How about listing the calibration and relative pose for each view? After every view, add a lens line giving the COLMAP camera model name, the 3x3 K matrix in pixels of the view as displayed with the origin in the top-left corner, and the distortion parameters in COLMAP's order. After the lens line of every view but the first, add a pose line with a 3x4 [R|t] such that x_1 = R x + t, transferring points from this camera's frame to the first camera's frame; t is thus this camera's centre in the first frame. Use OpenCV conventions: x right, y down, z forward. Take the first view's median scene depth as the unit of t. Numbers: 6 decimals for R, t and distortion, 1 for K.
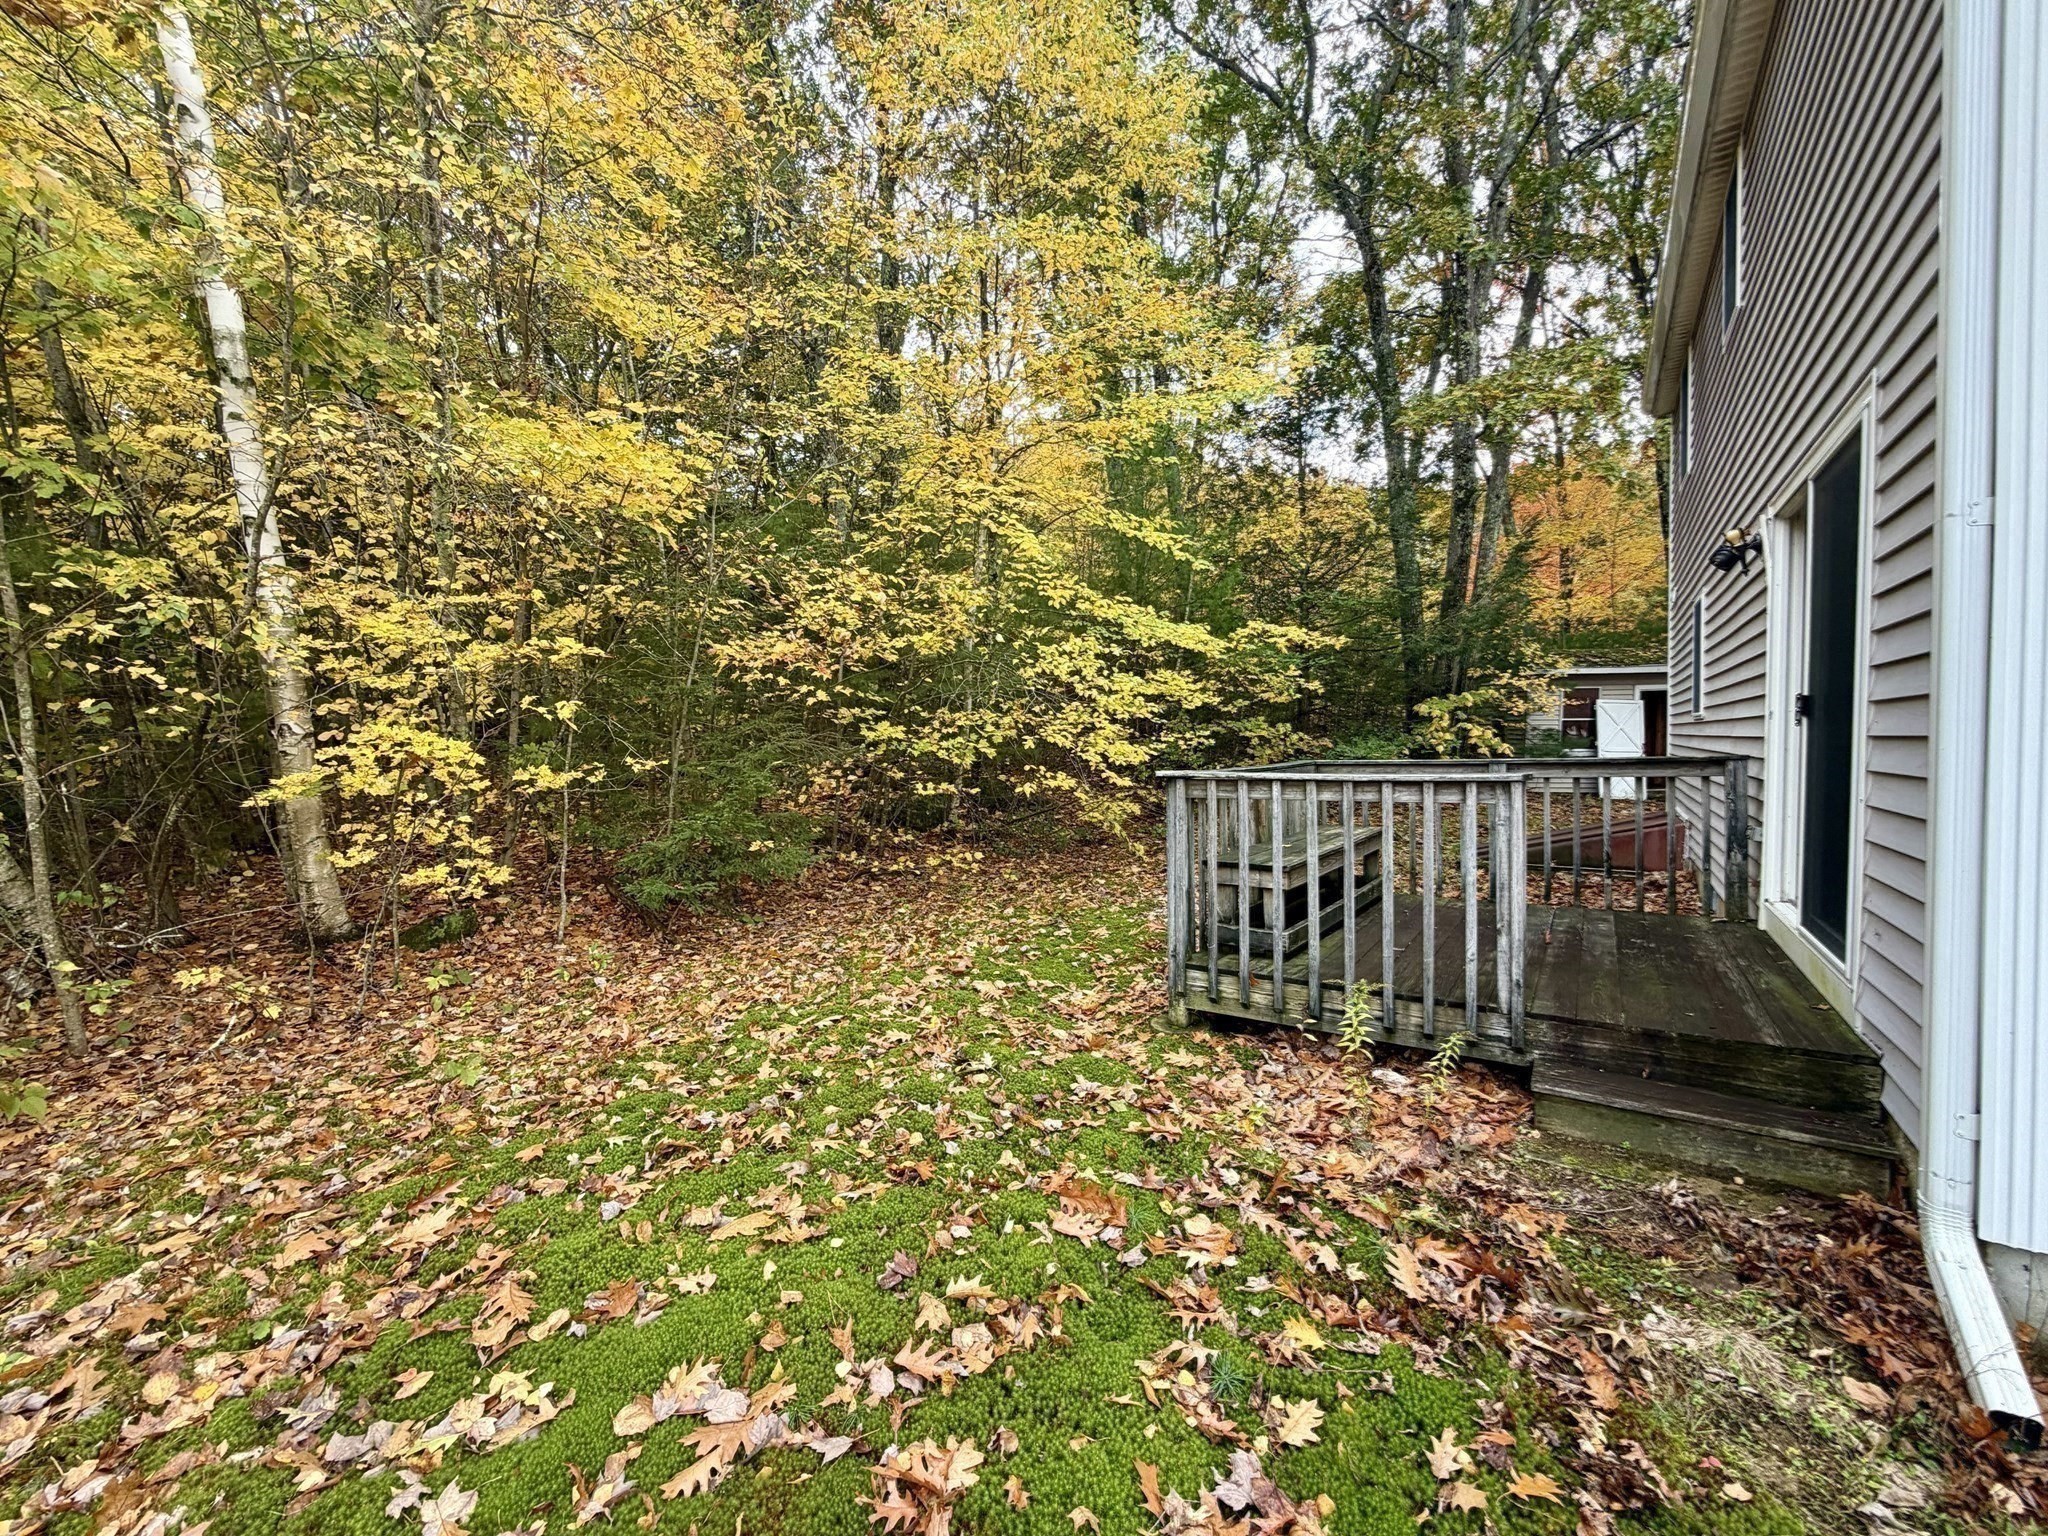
lens RADIAL K [[814.1, 0, 1023.7], [0, 814.1, 771.9], [0, 0, 1]] dist [0.001096, 0.000136]
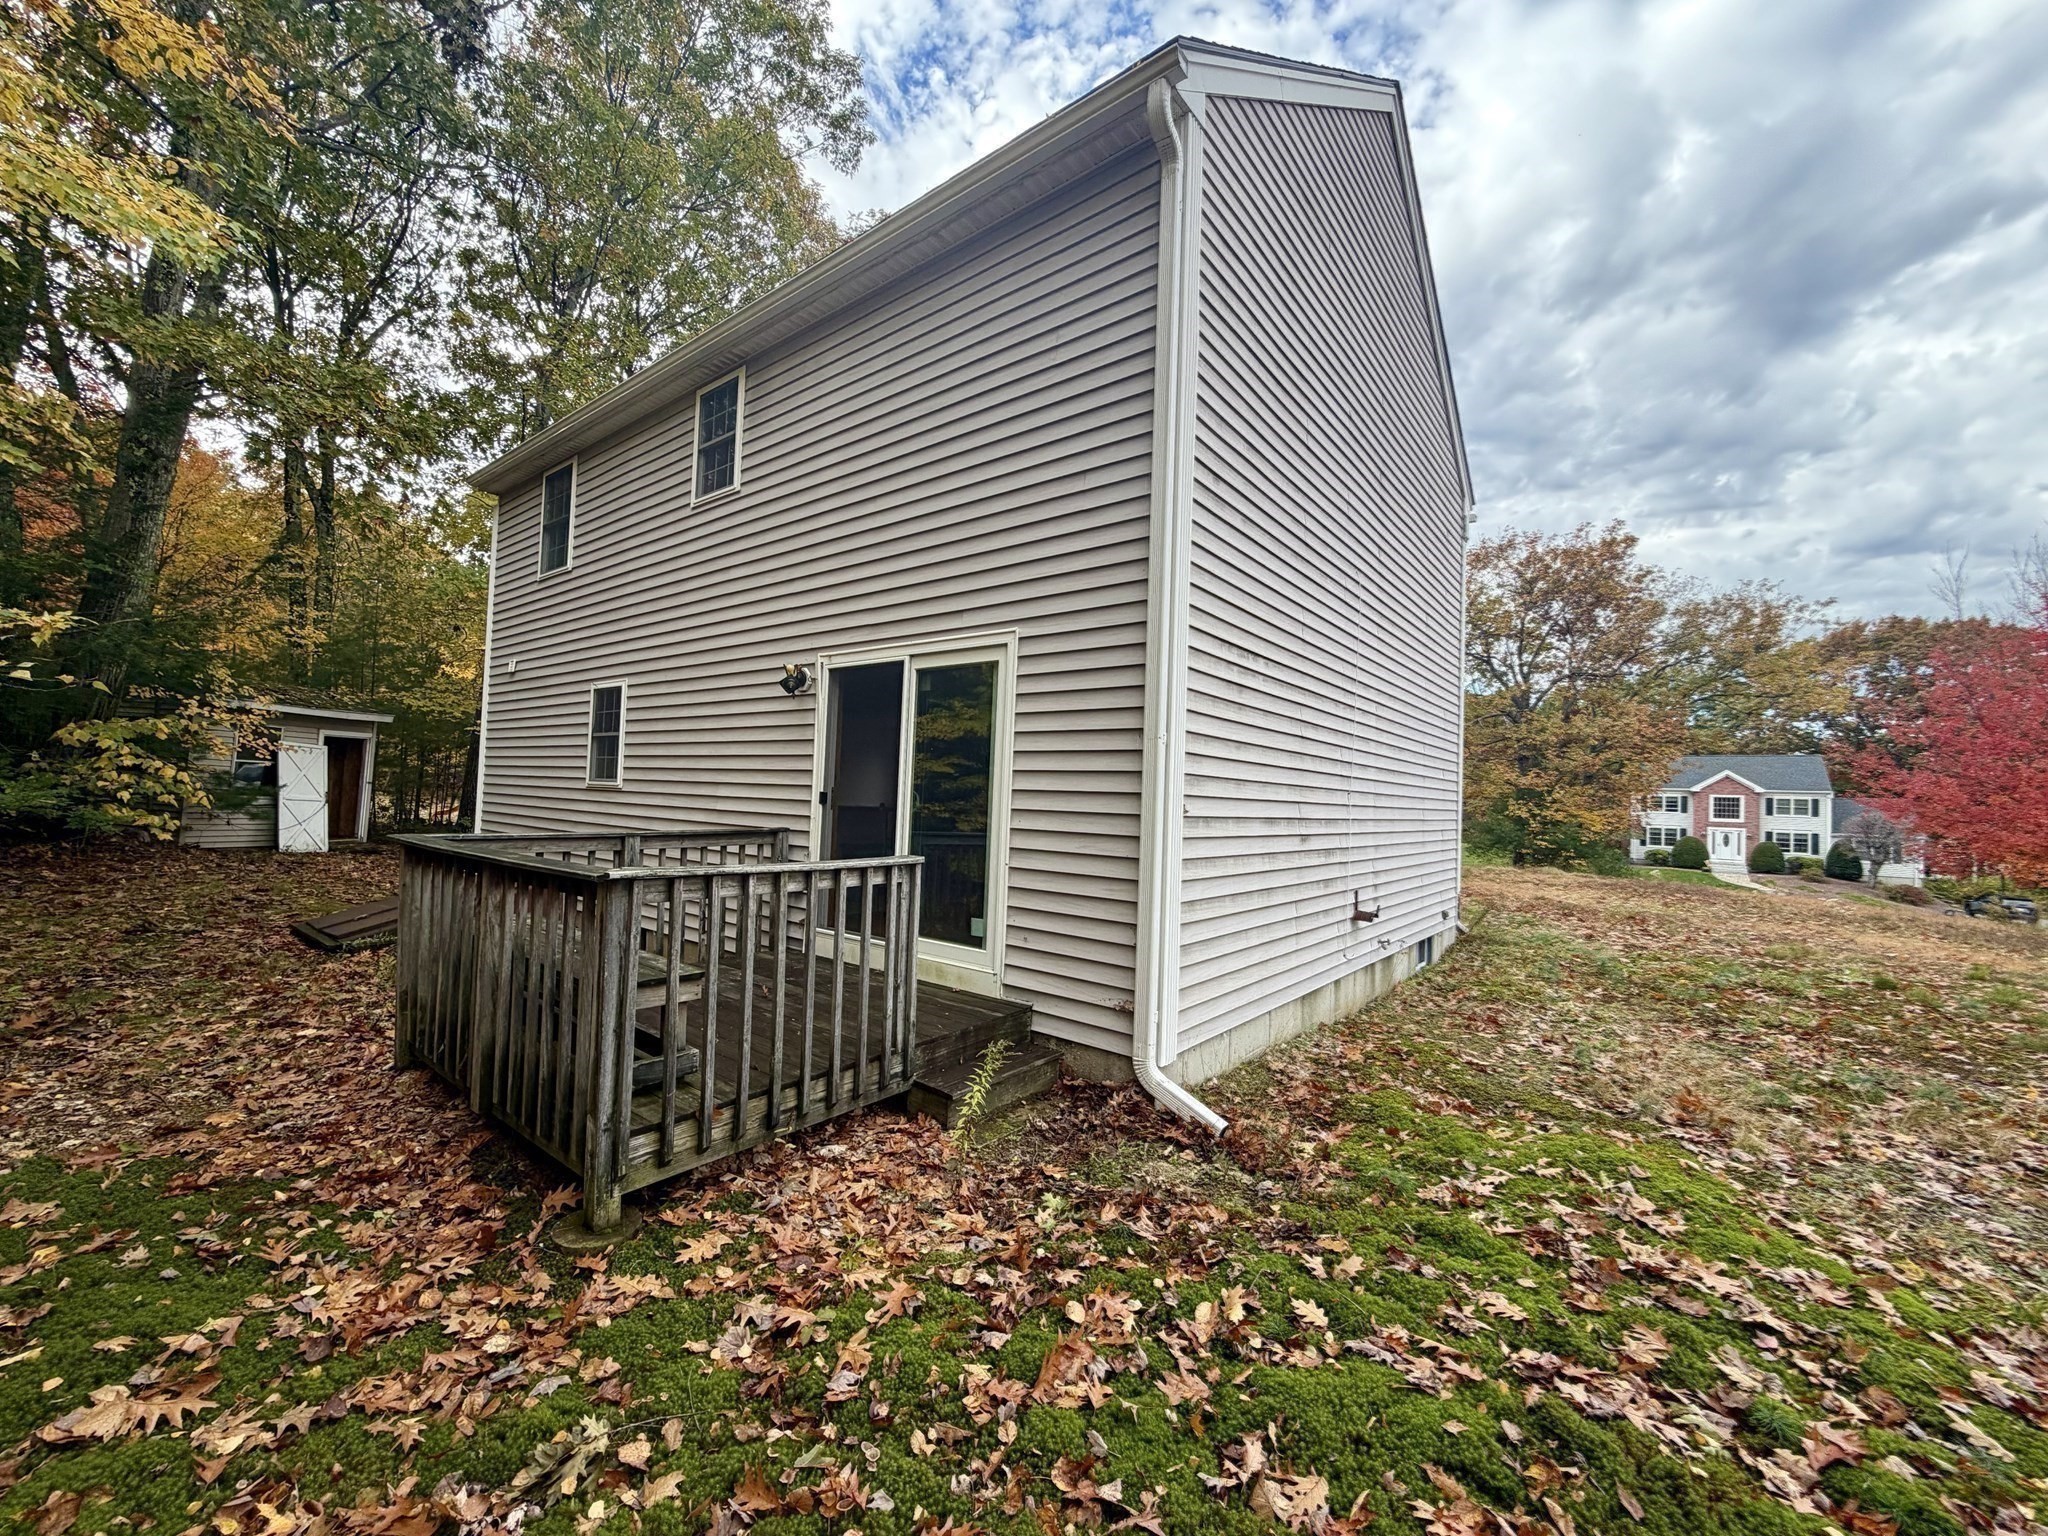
lens RADIAL K [[814.1, 0, 1023.7], [0, 814.1, 768.4], [0, 0, 1]] dist [0.001096, 0.000136]
pose [[0.062140, 0.059323, 0.996303, -0.534174], [-0.005396, 0.998237, -0.059102, -0.048684], [-0.998053, -0.001704, 0.062350, 0.612078]]
